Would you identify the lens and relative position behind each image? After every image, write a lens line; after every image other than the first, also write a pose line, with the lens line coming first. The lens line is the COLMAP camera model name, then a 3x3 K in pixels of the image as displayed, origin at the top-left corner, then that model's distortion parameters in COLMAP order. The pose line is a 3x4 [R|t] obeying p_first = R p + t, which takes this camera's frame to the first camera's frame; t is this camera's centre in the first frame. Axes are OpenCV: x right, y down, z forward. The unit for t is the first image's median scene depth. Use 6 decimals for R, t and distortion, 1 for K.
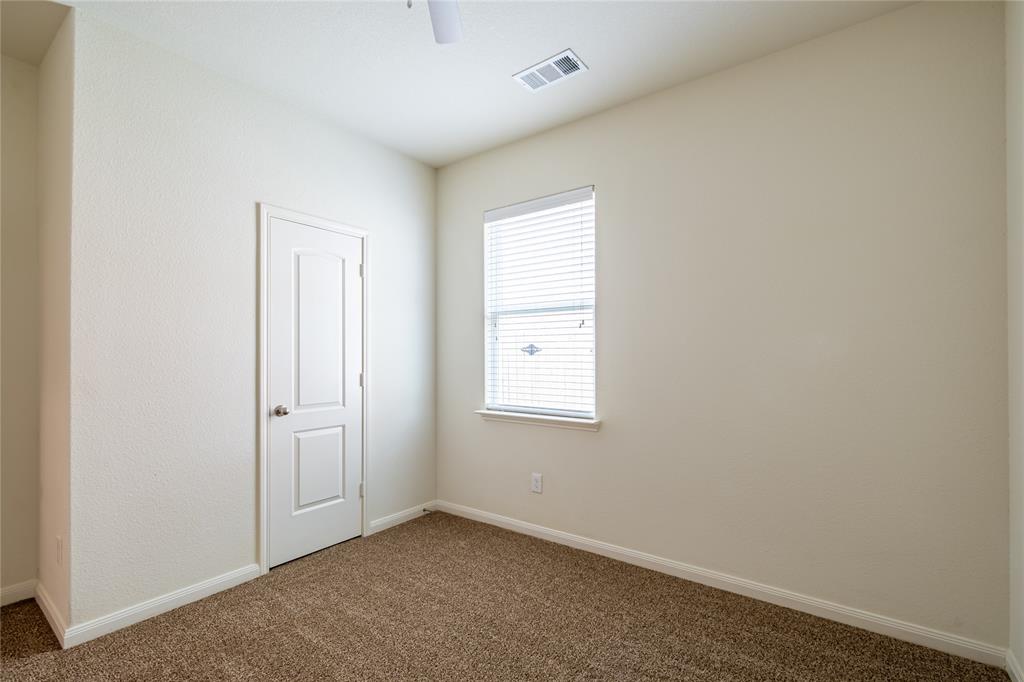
lens RADIAL K [[460.9, 0, 510.3], [0, 460.9, 351.7], [0, 0, 1]] dist [0.000790, -0.000284]
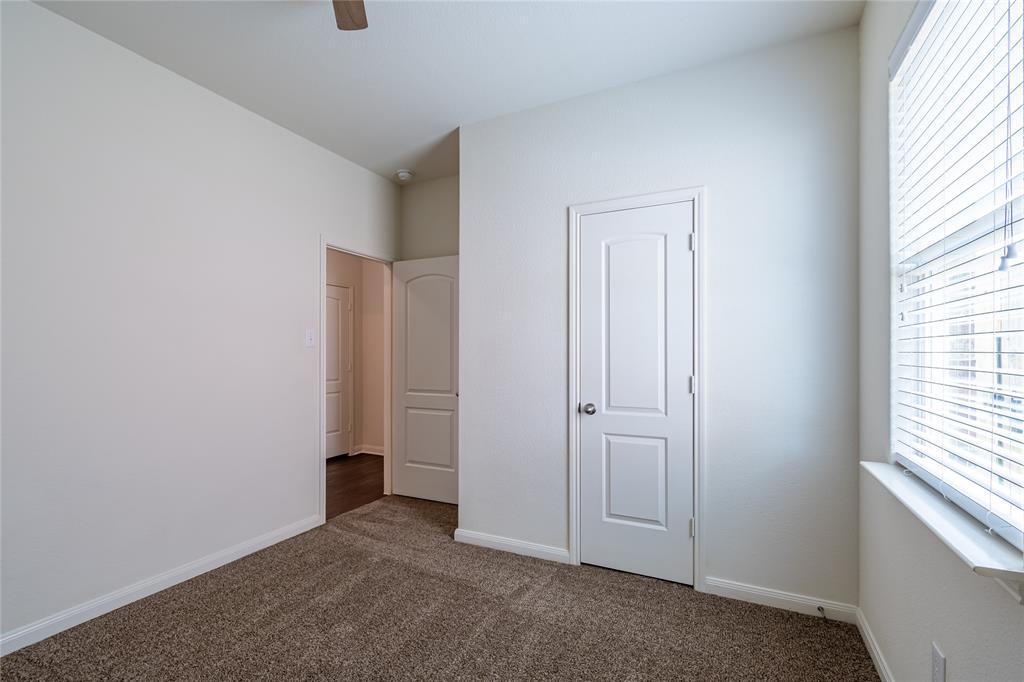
lens RADIAL K [[460.9, 0, 510.3], [0, 460.9, 351.7], [0, 0, 1]] dist [0.000790, -0.000284]
pose [[0.180231, -0.002628, -0.983621, 0.426169], [0.009459, 0.999955, -0.000938, 0.004728], [0.983579, -0.009135, 0.180247, 0.631866]]
